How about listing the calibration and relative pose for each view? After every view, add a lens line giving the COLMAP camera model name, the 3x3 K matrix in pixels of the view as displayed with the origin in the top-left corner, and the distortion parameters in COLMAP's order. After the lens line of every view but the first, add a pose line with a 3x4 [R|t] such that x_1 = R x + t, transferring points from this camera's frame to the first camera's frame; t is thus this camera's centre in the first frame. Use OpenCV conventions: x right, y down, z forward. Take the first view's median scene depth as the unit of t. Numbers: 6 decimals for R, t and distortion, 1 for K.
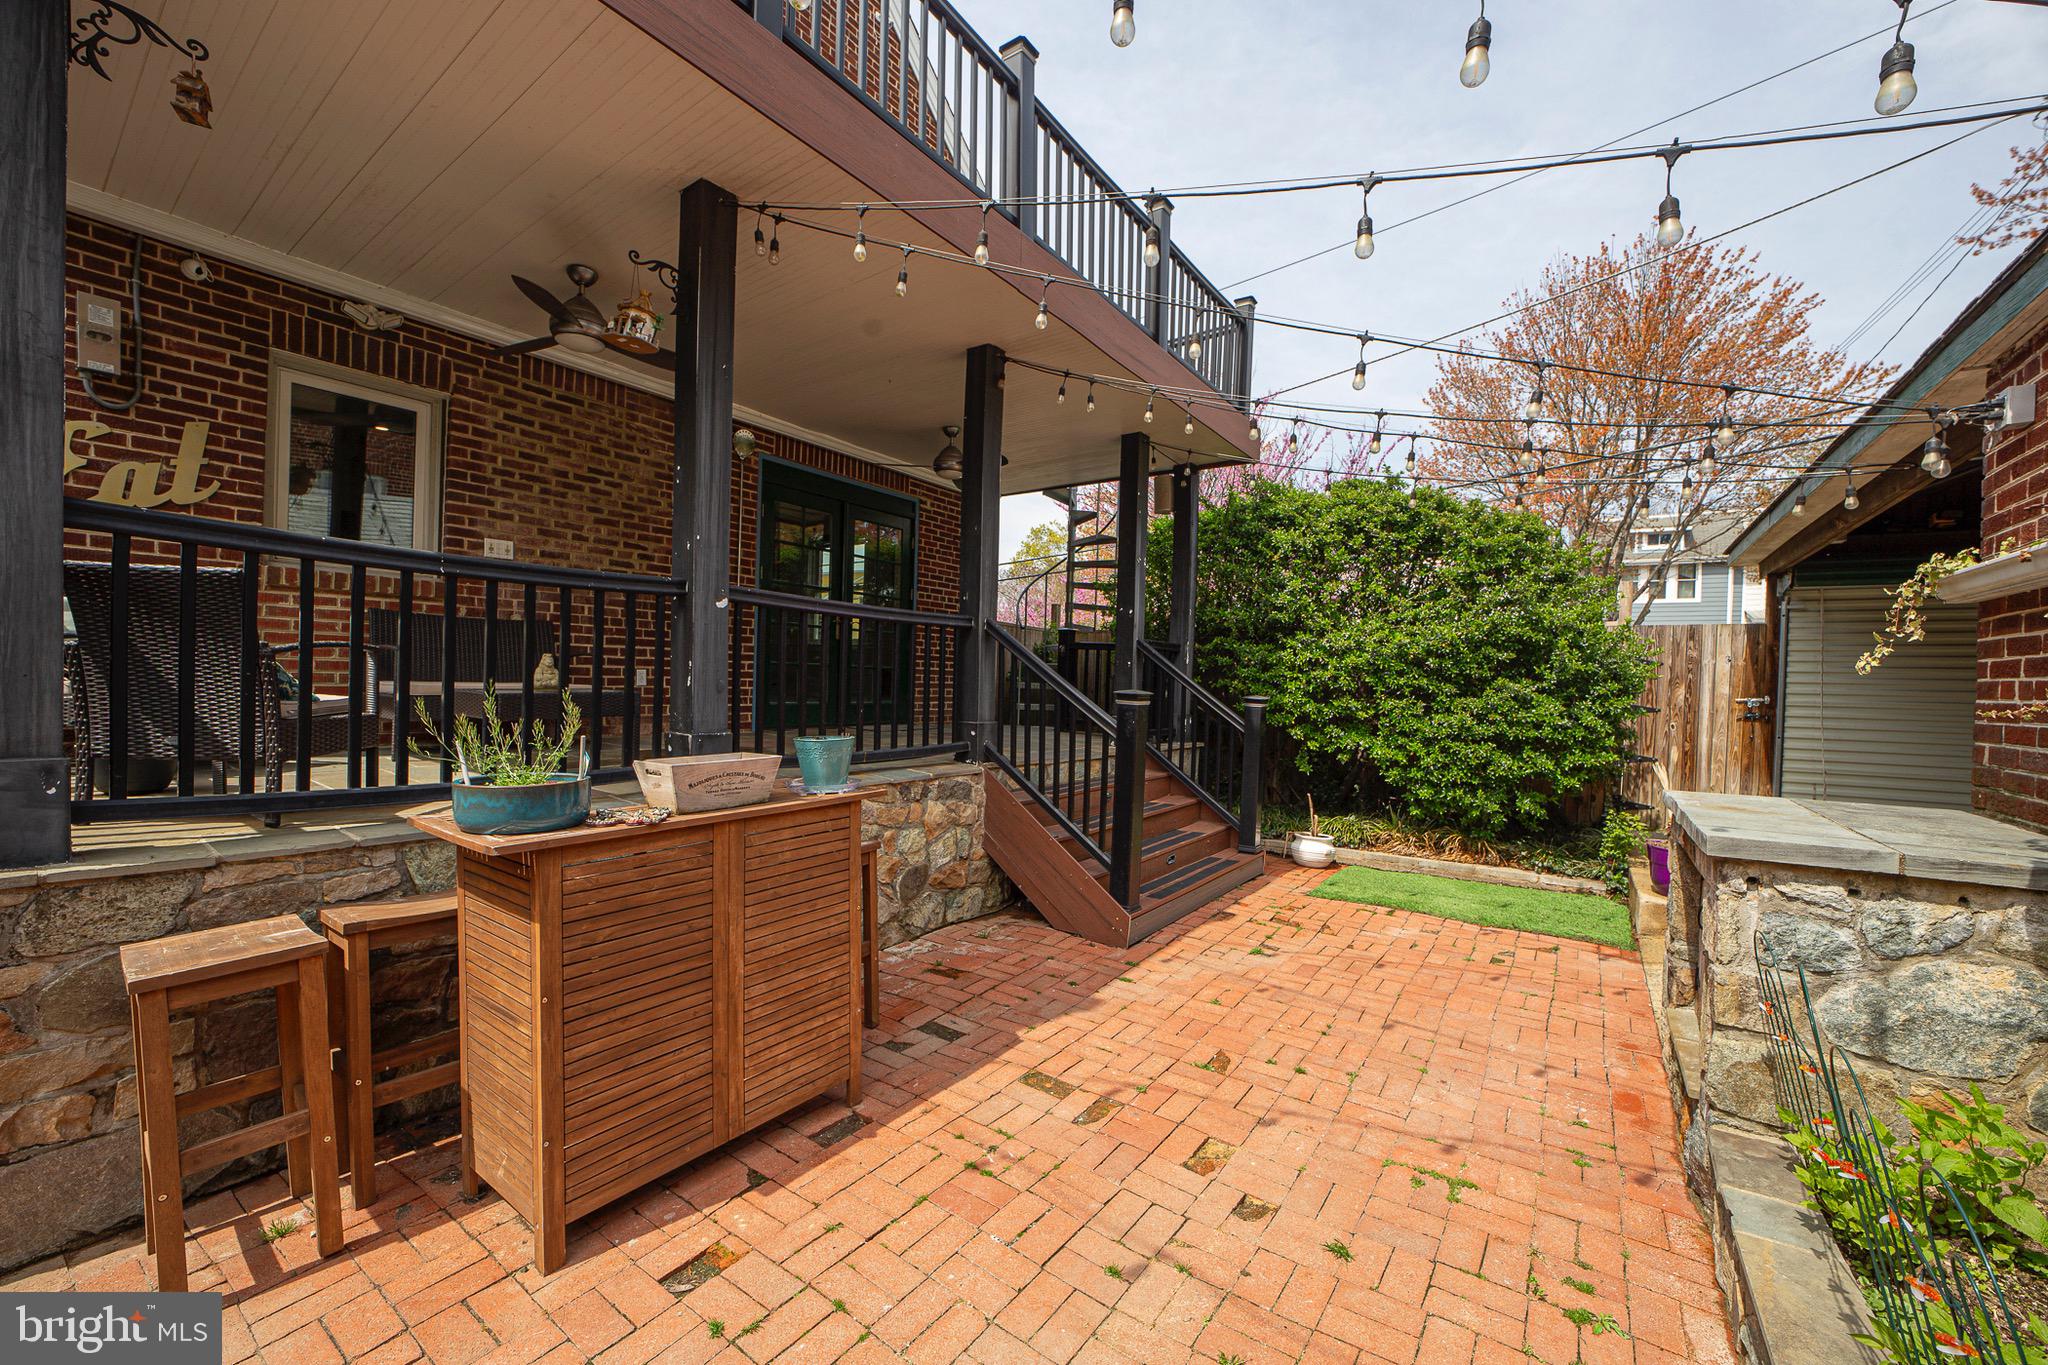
lens RADIAL K [[826.2, 0, 1024.6], [0, 826.2, 694.1], [0, 0, 1]] dist [-0.043227, 0.011921]
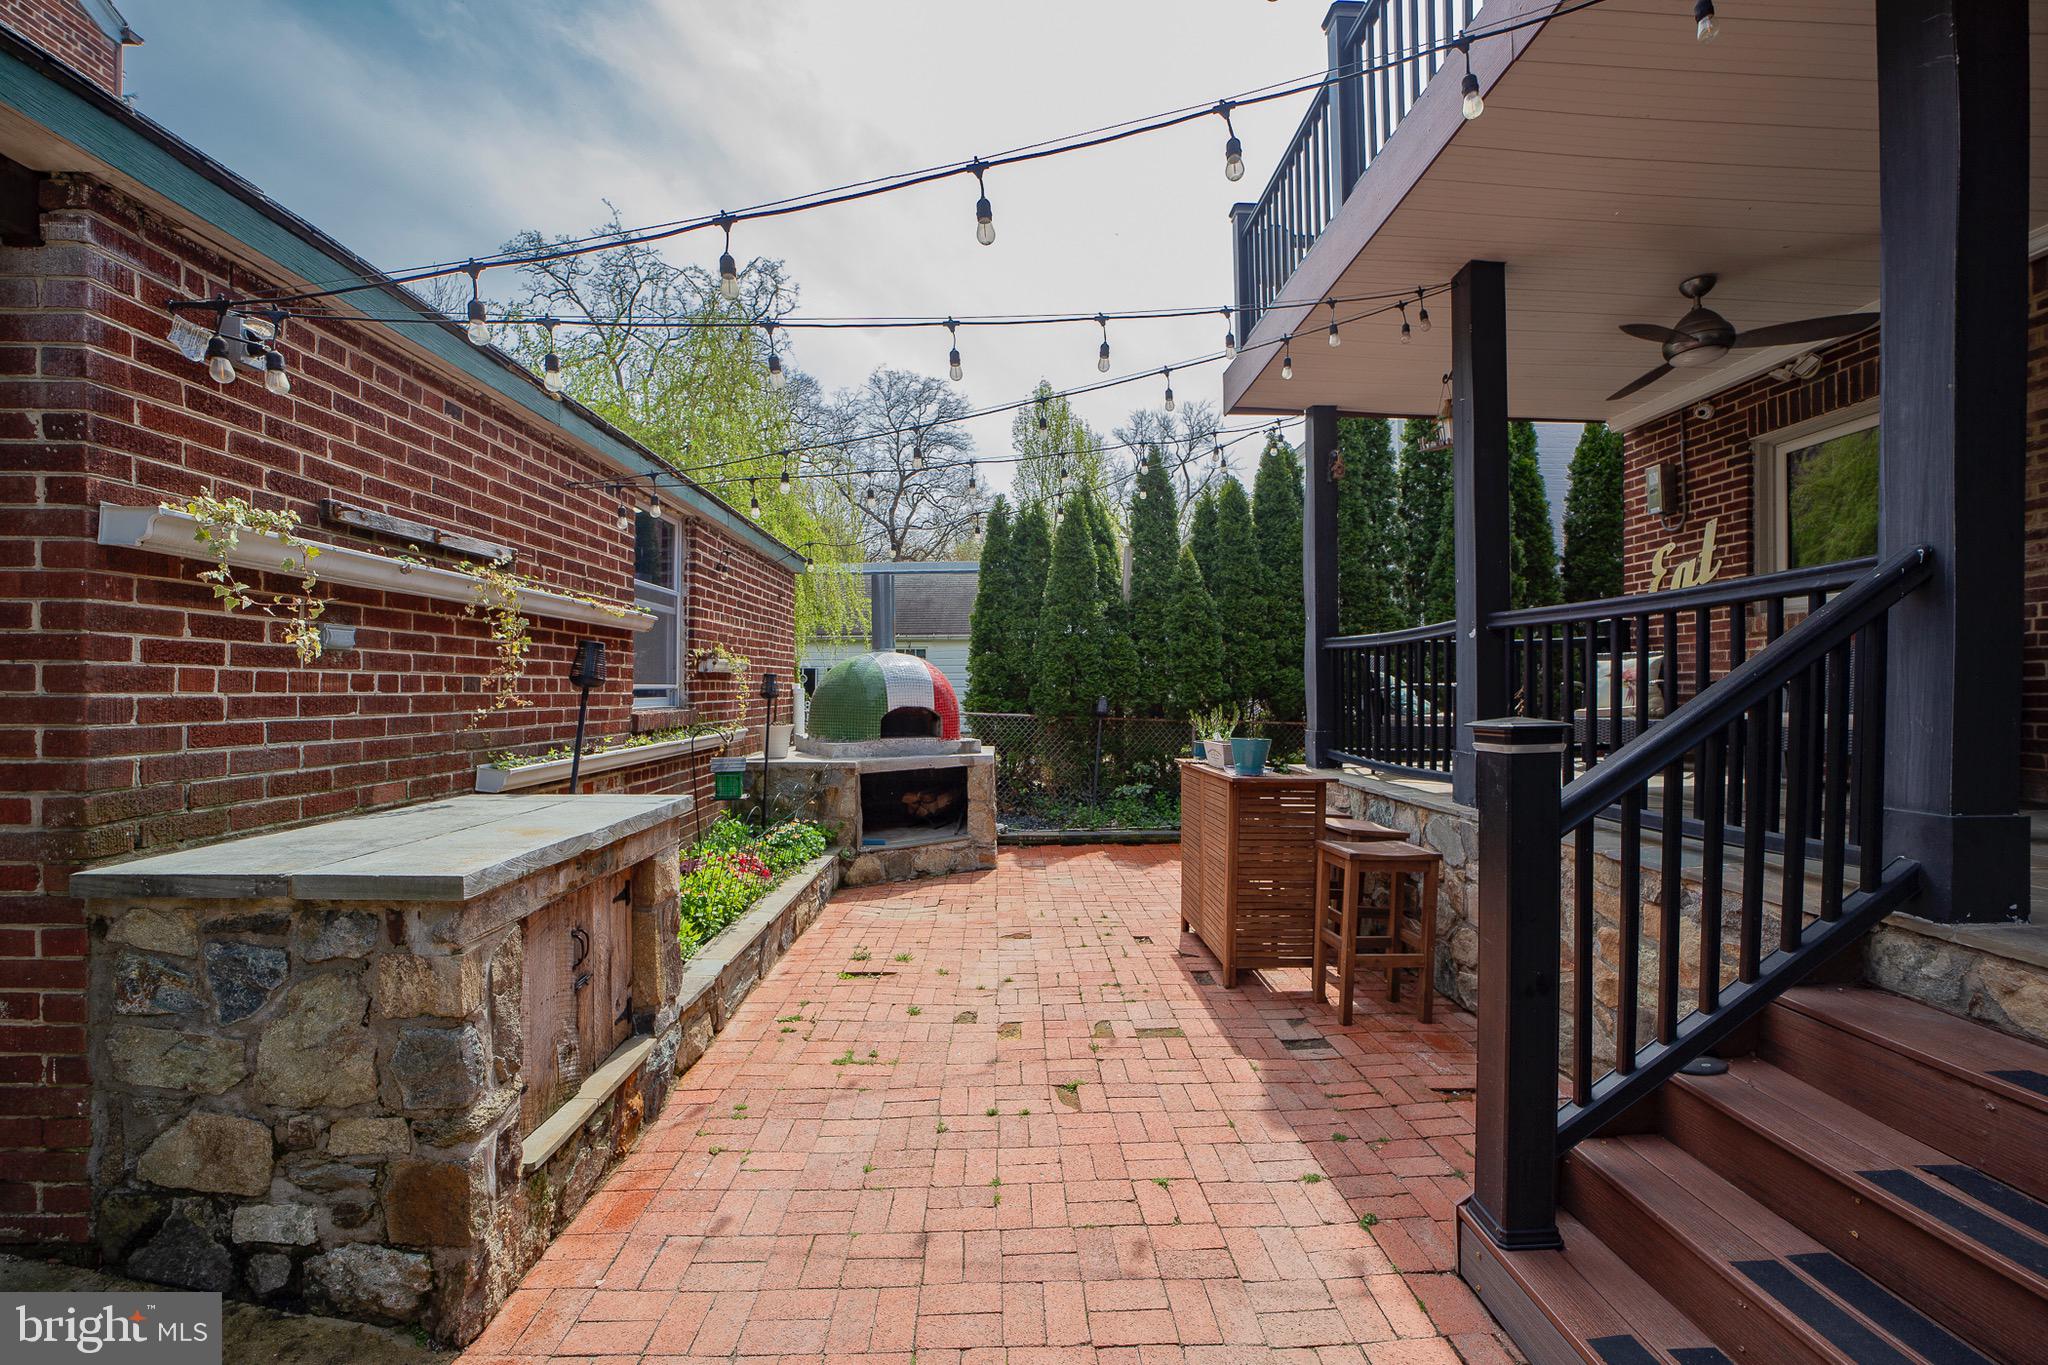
lens RADIAL K [[826.2, 0, 1024.6], [0, 826.2, 694.1], [0, 0, 1]] dist [-0.043227, 0.011921]
pose [[-0.807115, -0.024895, -0.589869, 0.546508], [-0.030996, 0.999519, 0.000228, -0.008743], [0.589580, 0.018468, -0.807499, 1.109213]]
